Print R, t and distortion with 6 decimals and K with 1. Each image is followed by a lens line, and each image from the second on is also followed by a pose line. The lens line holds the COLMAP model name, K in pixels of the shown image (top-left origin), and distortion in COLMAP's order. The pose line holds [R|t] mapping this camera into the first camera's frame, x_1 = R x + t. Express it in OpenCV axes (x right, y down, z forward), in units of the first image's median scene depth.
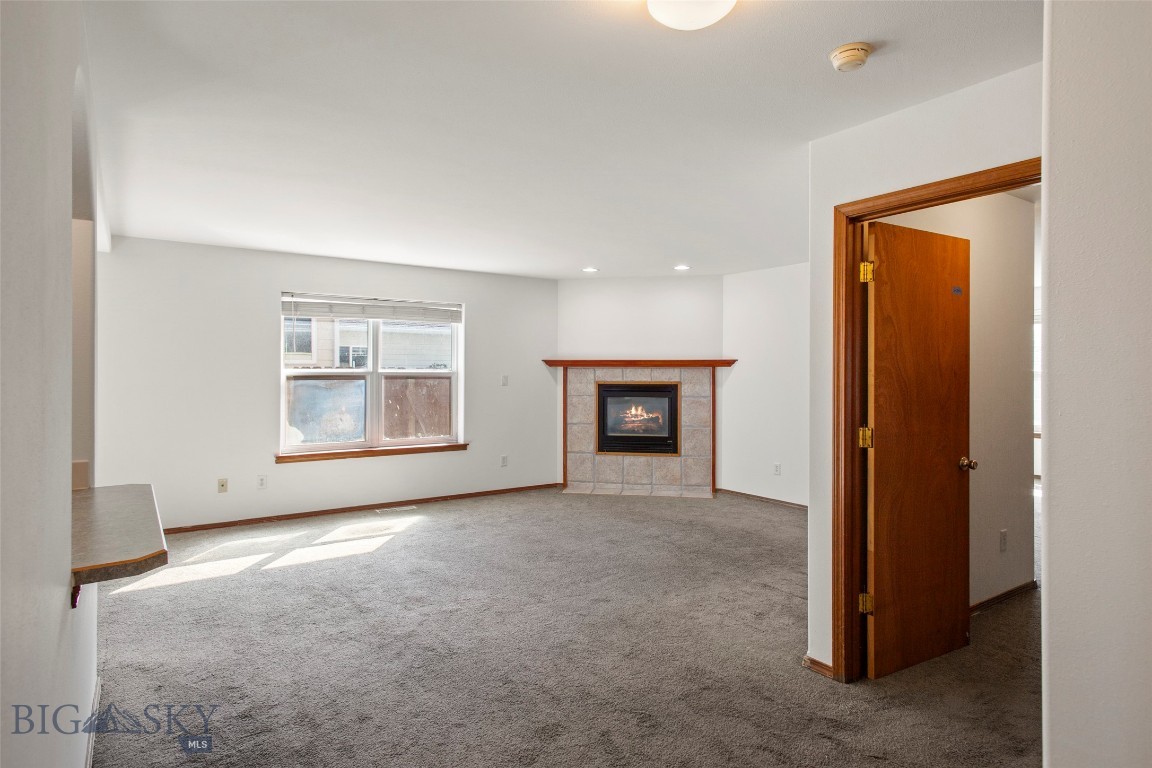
lens RADIAL K [[637.4, 0, 576.5], [0, 637.4, 372.8], [0, 0, 1]] dist [0.014812, 0.000116]
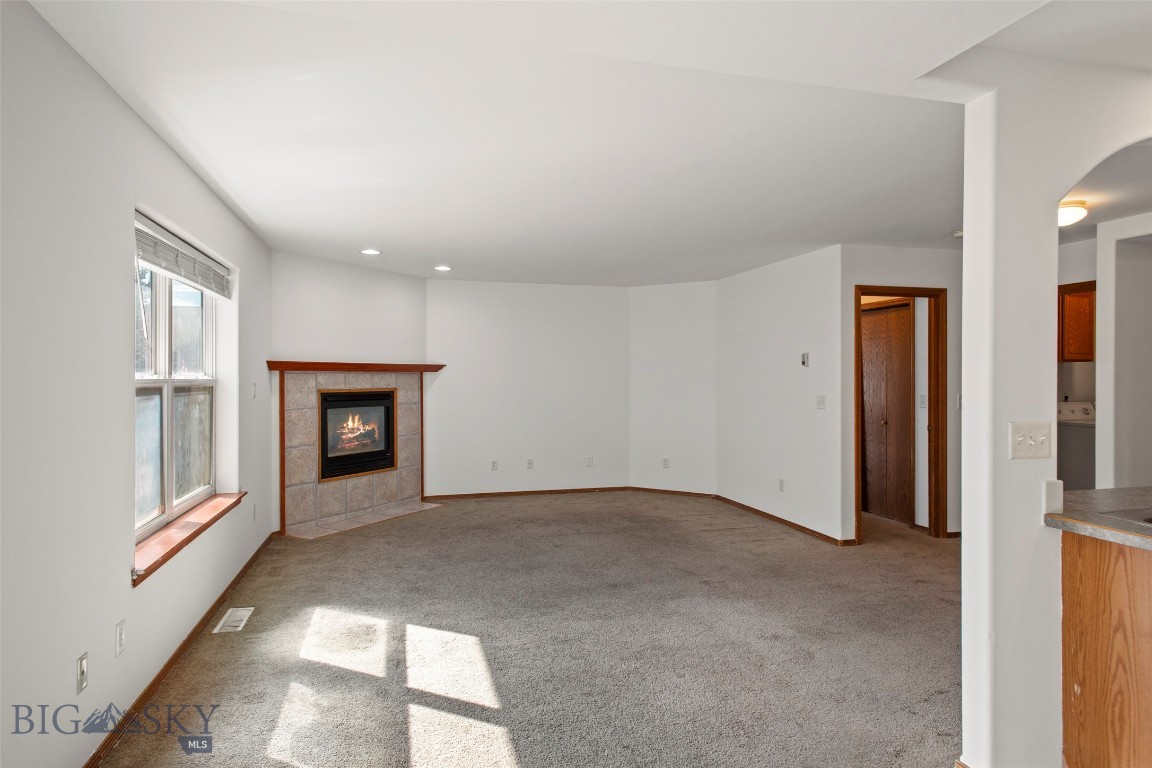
lens RADIAL K [[656.7, 0, 574.1], [0, 656.7, 378.1], [0, 0, 1]] dist [0.015688, 0.000192]
pose [[0.329674, -0.005166, 0.944081, -0.640315], [0.001997, 0.999987, 0.004774, -0.004051], [-0.944093, 0.000312, 0.329679, 0.446152]]
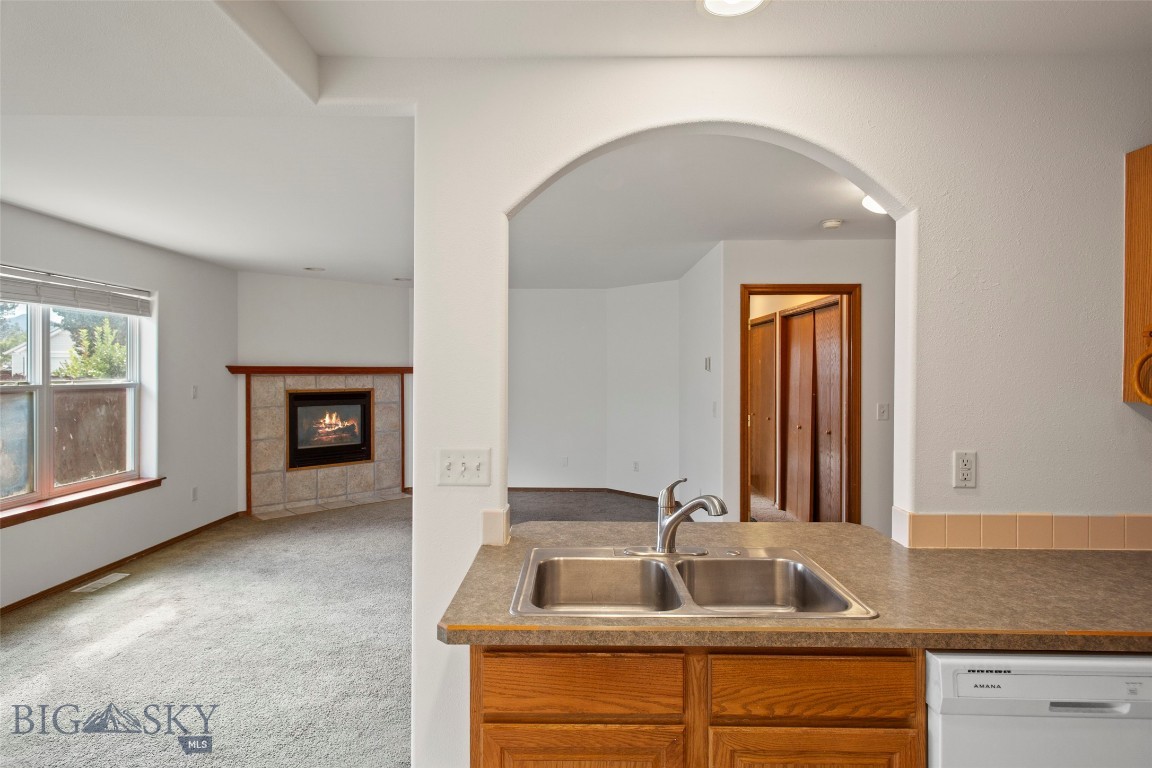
lens RADIAL K [[641.8, 0, 574.2], [0, 641.8, 376.8], [0, 0, 1]] dist [0.013612, -0.000034]
pose [[0.575734, -0.009185, 0.817586, -0.485409], [0.000237, 0.999939, 0.011066, -0.015526], [-0.817637, -0.006177, 0.575701, 0.150866]]
